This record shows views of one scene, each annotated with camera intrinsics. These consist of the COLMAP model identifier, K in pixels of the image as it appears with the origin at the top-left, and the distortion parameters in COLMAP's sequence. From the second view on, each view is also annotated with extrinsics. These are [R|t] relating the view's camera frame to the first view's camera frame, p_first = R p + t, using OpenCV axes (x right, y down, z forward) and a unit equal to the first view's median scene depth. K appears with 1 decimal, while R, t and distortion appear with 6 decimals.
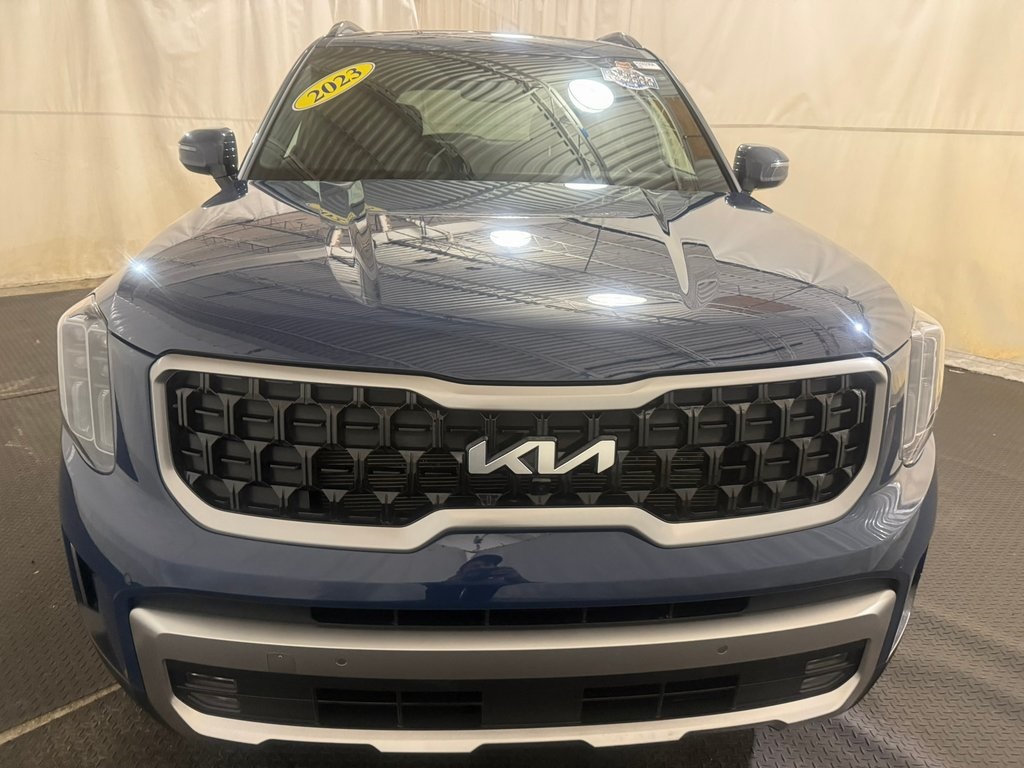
lens RADIAL K [[704.1, 0, 514.3], [0, 704.1, 380.0], [0, 0, 1]] dist [0.008123, -0.000395]
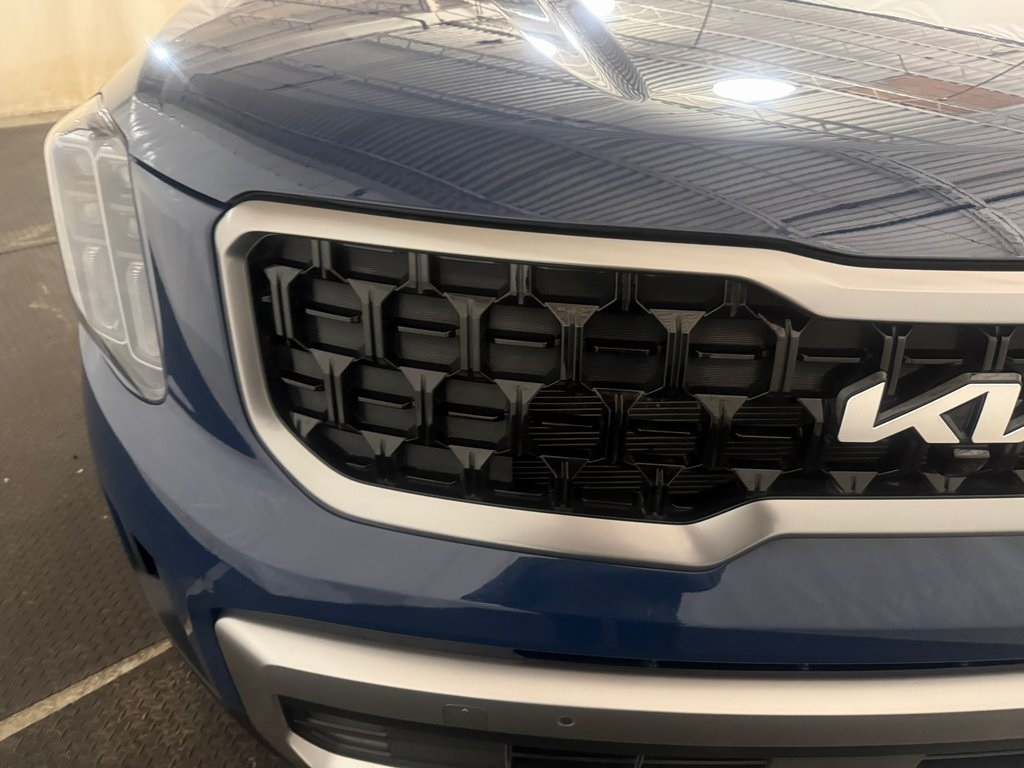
lens RADIAL K [[696.6, 0, 512.0], [0, 696.6, 384.0], [0, 0, 1]] dist [0.058429, -0.055323]
pose [[0.998888, 0.015403, -0.044549, -0.240712], [-0.005102, 0.974881, 0.222667, -0.019562], [0.046860, -0.222192, 0.973876, 0.421337]]
